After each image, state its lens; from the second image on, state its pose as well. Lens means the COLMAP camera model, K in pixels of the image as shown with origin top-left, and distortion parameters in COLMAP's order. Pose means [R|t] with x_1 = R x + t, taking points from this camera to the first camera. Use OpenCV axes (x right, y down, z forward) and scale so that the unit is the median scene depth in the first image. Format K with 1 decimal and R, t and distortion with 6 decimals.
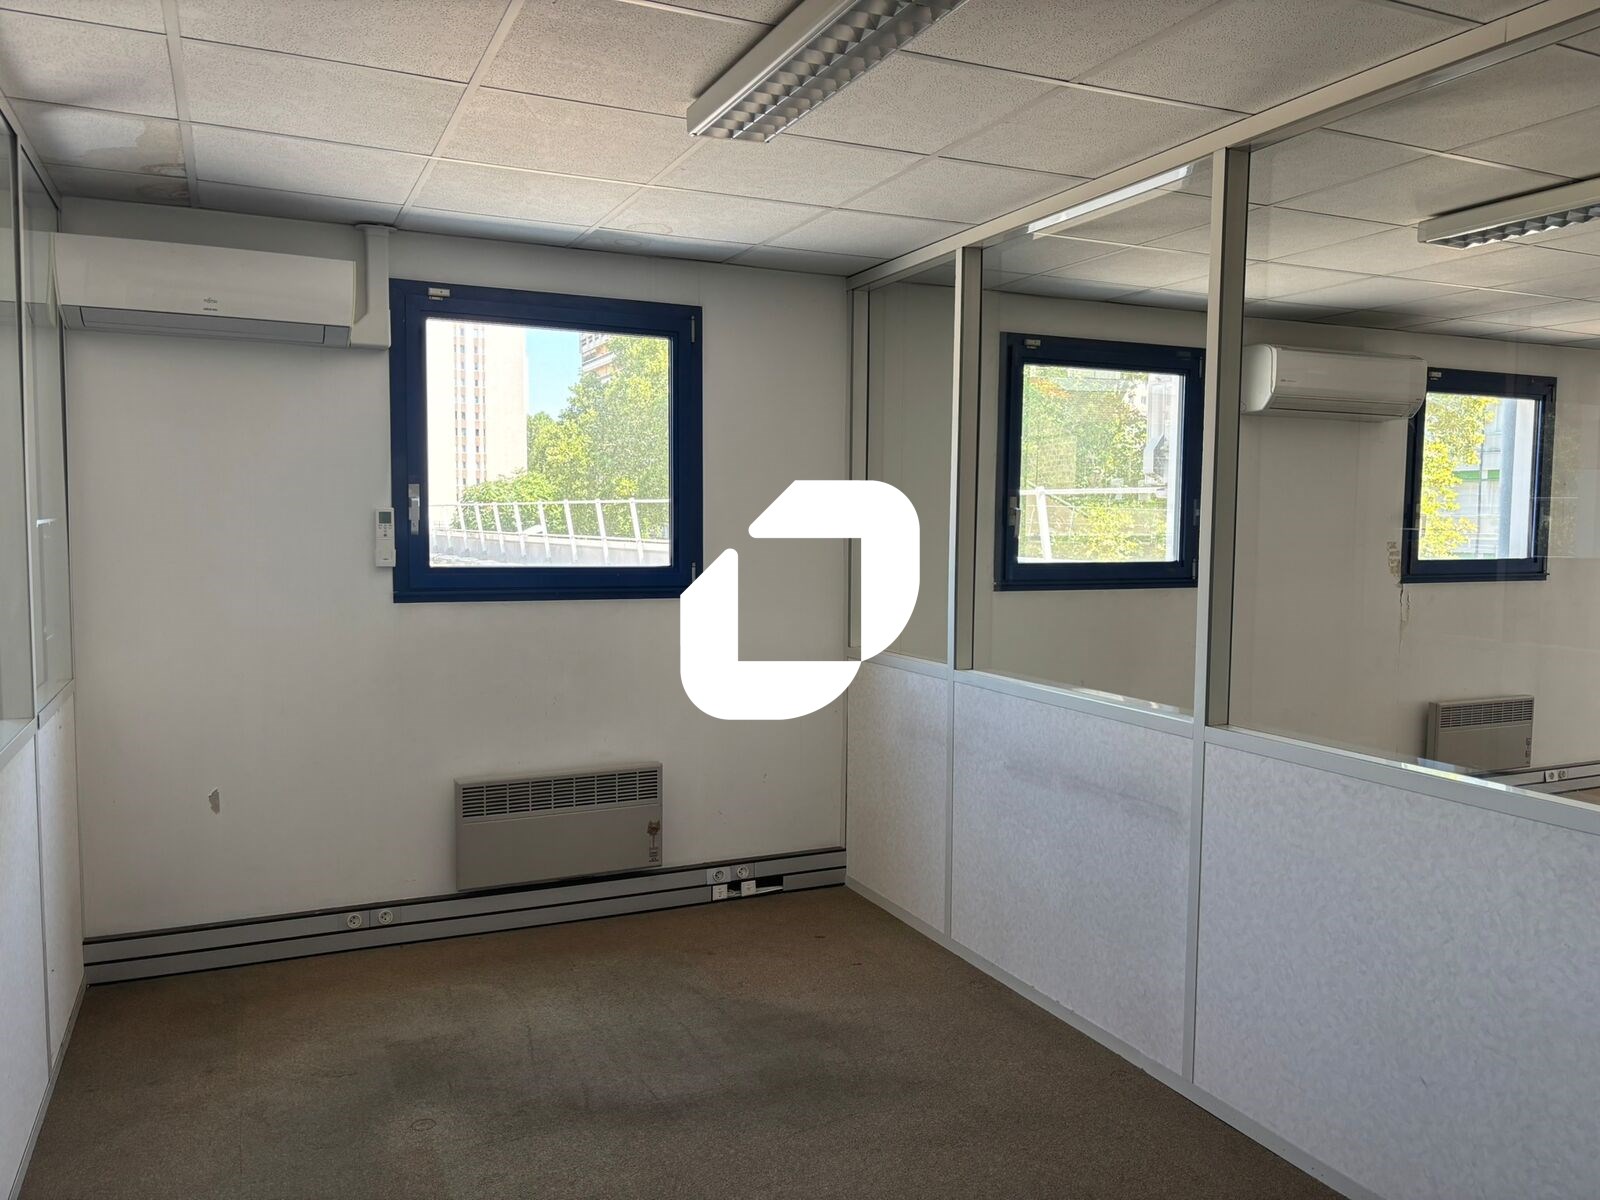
lens RADIAL K [[1227.3, 0, 800.0], [0, 1227.3, 600.0], [0, 0, 1]] dist [-0.001714, -0.000065]
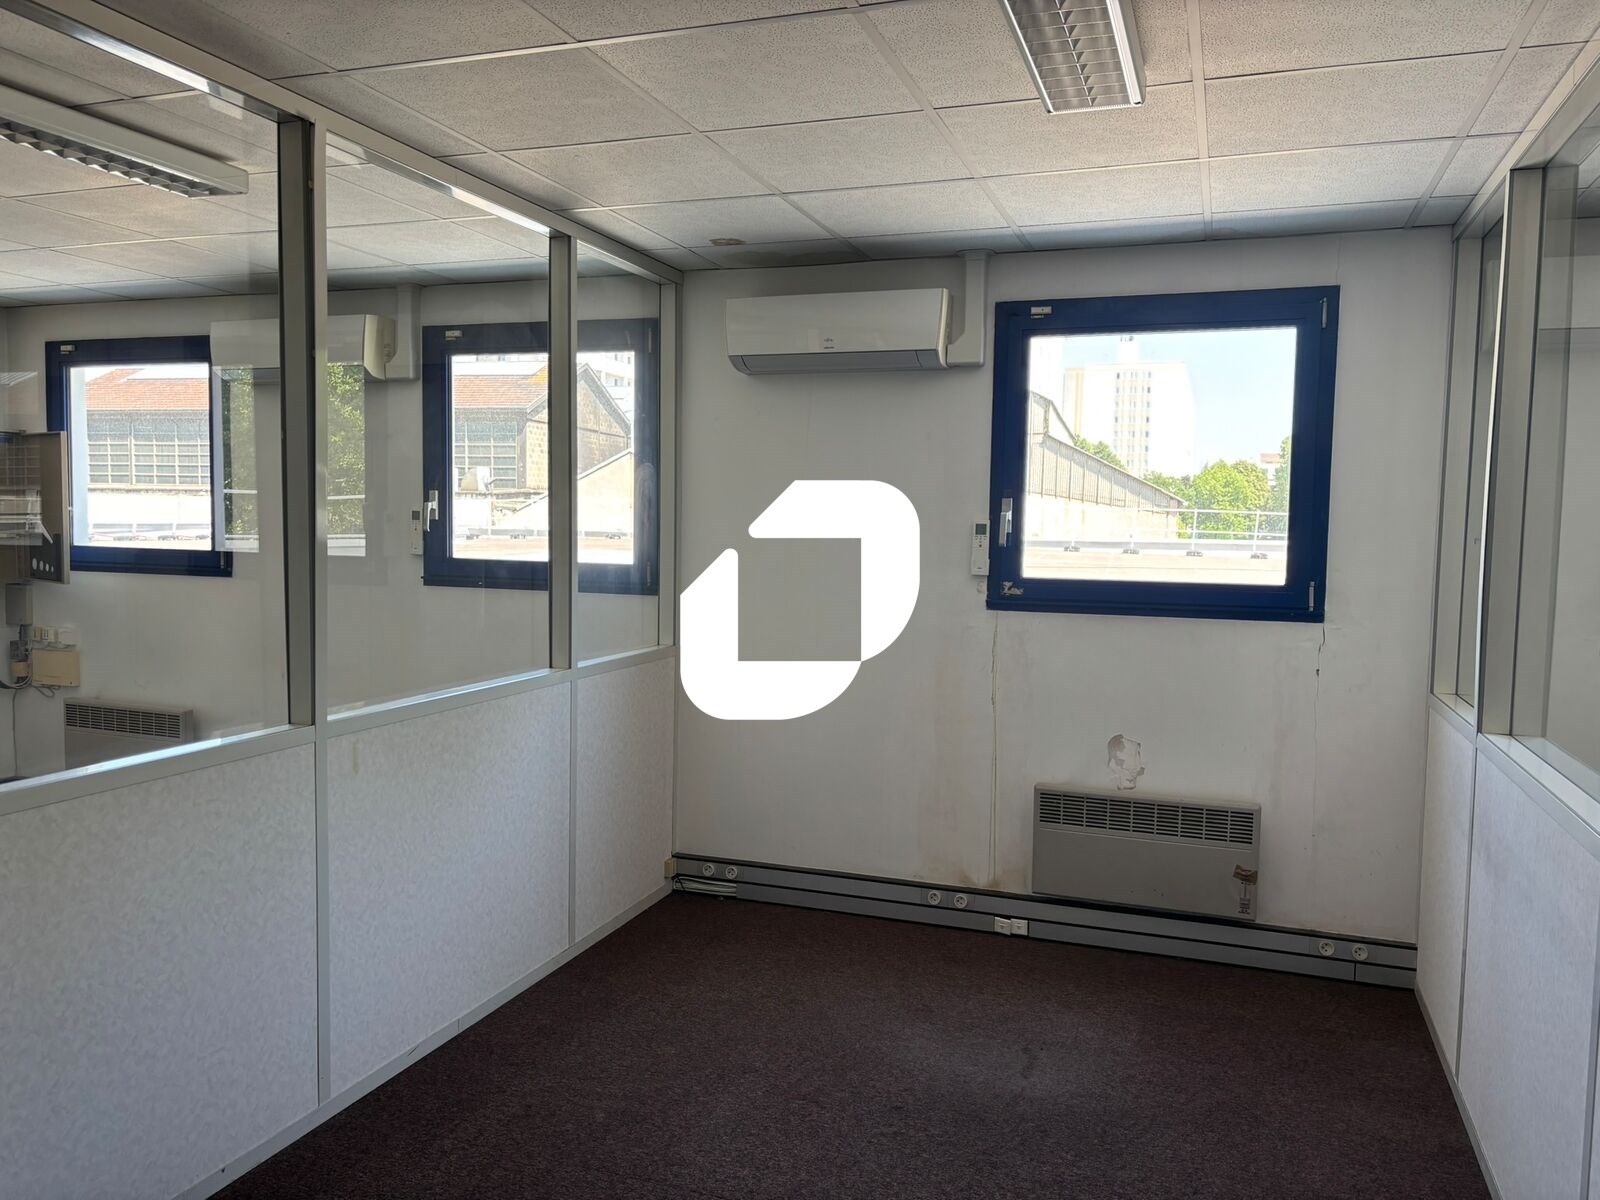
lens RADIAL K [[1205.0, 0, 801.0], [0, 1205.0, 616.0], [0, 0, 1]] dist [0.071955, -0.002195]
pose [[0.718757, 0.059827, -0.692682, 0.282446], [-0.060897, 0.997879, 0.022998, -0.006316], [0.692589, 0.025653, 0.720876, 0.134250]]
